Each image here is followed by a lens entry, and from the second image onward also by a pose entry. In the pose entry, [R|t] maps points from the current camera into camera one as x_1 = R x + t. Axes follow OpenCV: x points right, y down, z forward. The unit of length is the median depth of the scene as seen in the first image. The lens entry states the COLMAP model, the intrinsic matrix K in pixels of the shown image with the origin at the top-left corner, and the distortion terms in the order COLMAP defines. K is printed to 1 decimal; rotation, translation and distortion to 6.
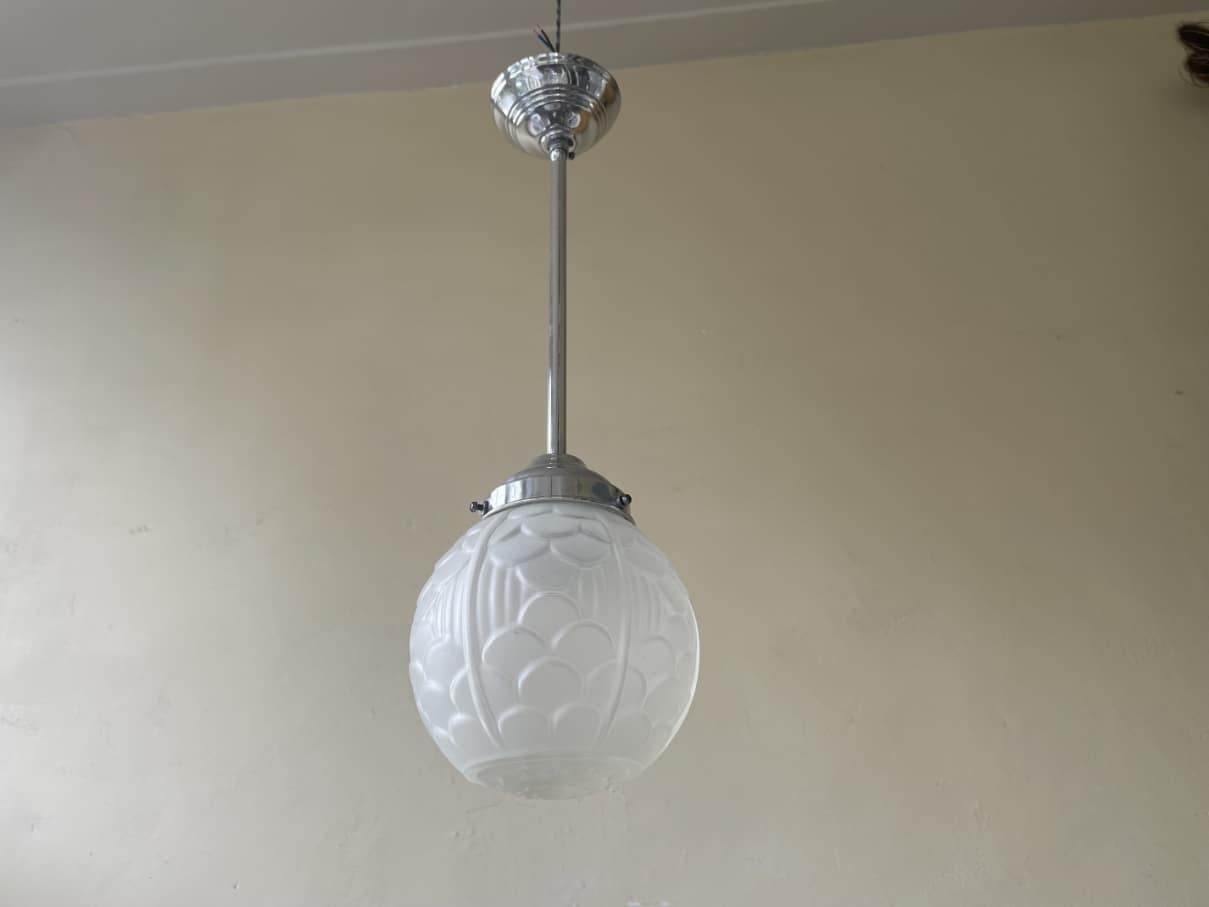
lens RADIAL K [[987.7, 0, 605.3], [0, 987.7, 413.6], [0, 0, 1]] dist [0.043367, -0.003924]
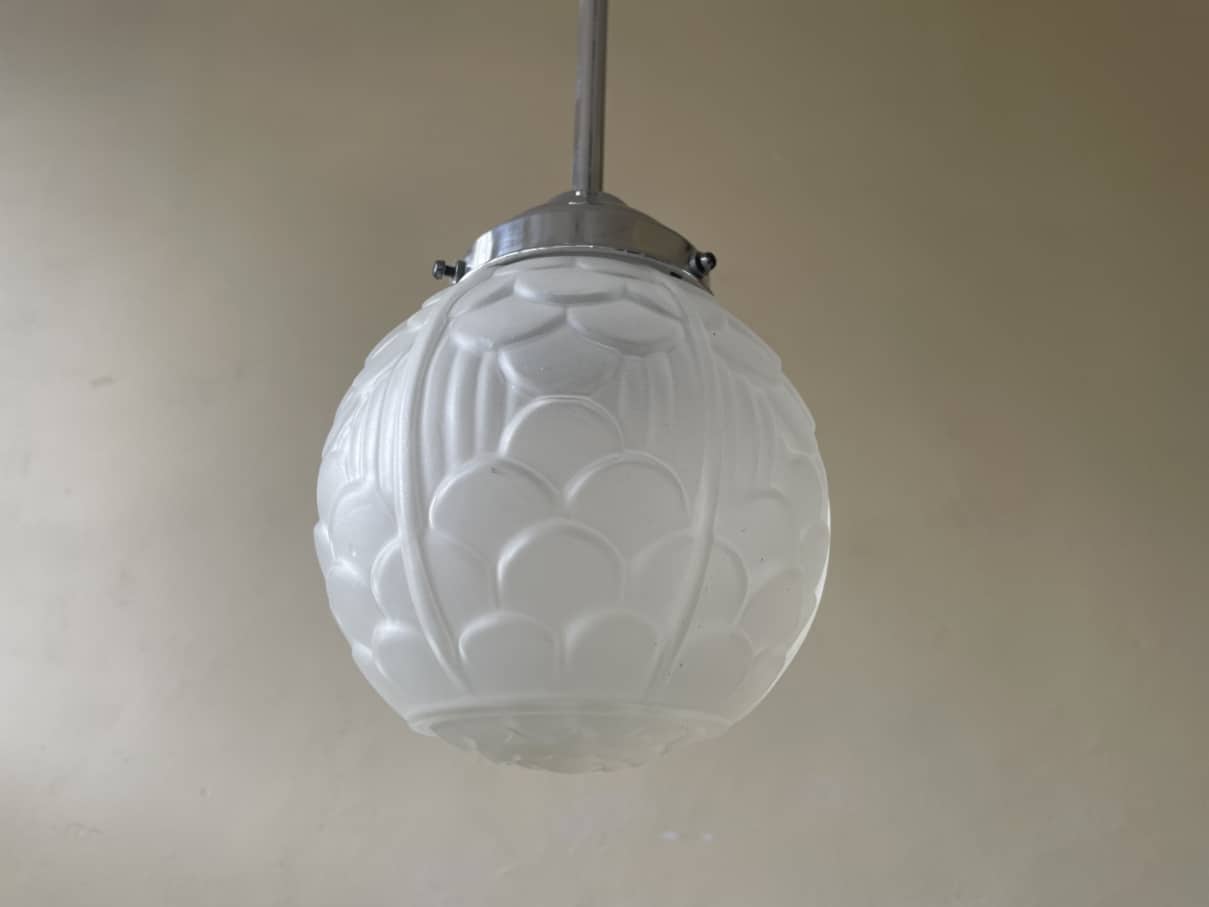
lens RADIAL K [[987.7, 0, 605.3], [0, 987.7, 413.6], [0, 0, 1]] dist [0.043367, -0.003924]
pose [[0.998931, 0.025170, -0.038767, -0.013881], [-0.020954, 0.994190, 0.105578, 0.127235], [0.041199, -0.104653, 0.993655, 0.466980]]
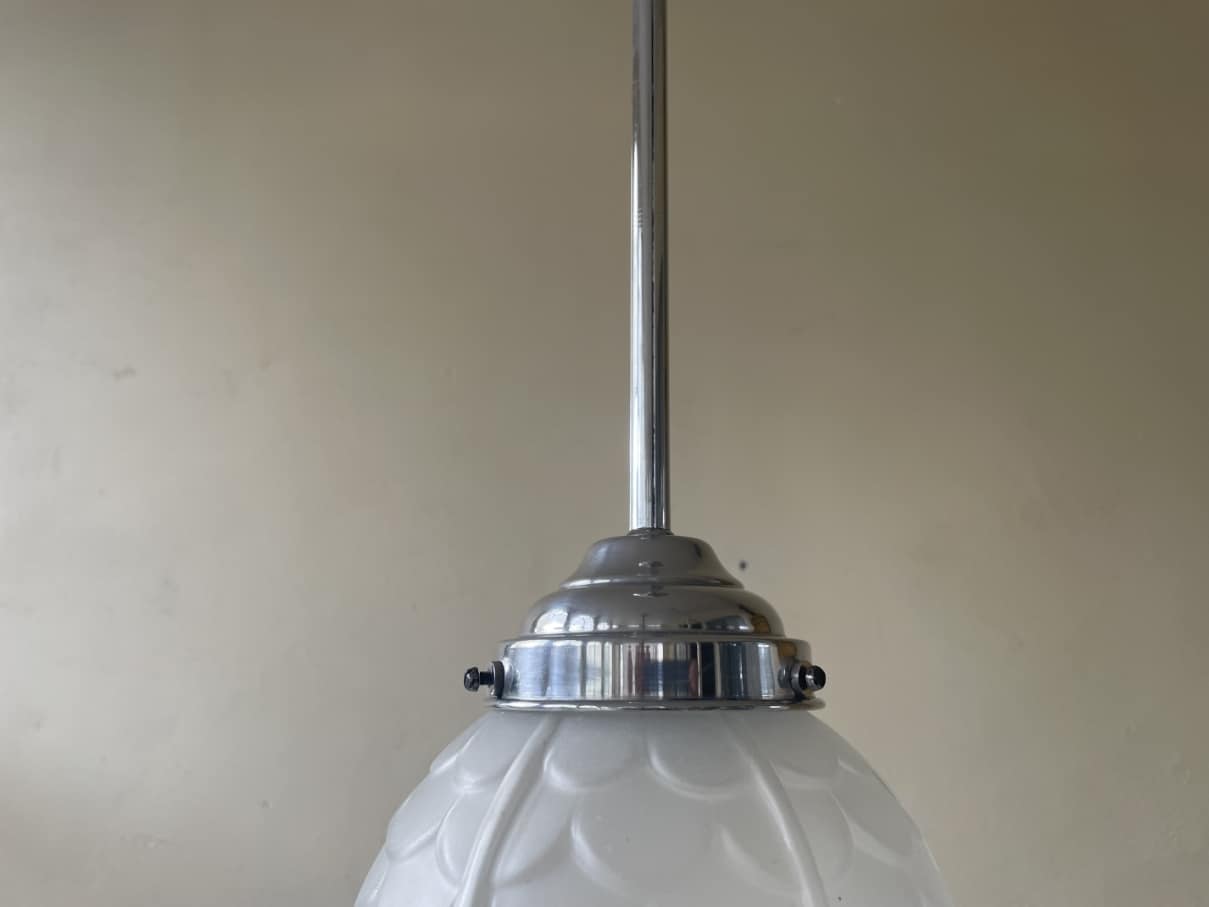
lens RADIAL K [[987.7, 0, 605.3], [0, 987.7, 413.6], [0, 0, 1]] dist [0.043367, -0.003924]
pose [[0.997281, 0.002158, -0.073657, -0.042191], [0.016829, 0.966482, 0.256181, -0.148608], [0.071741, -0.256724, 0.963818, 0.648869]]
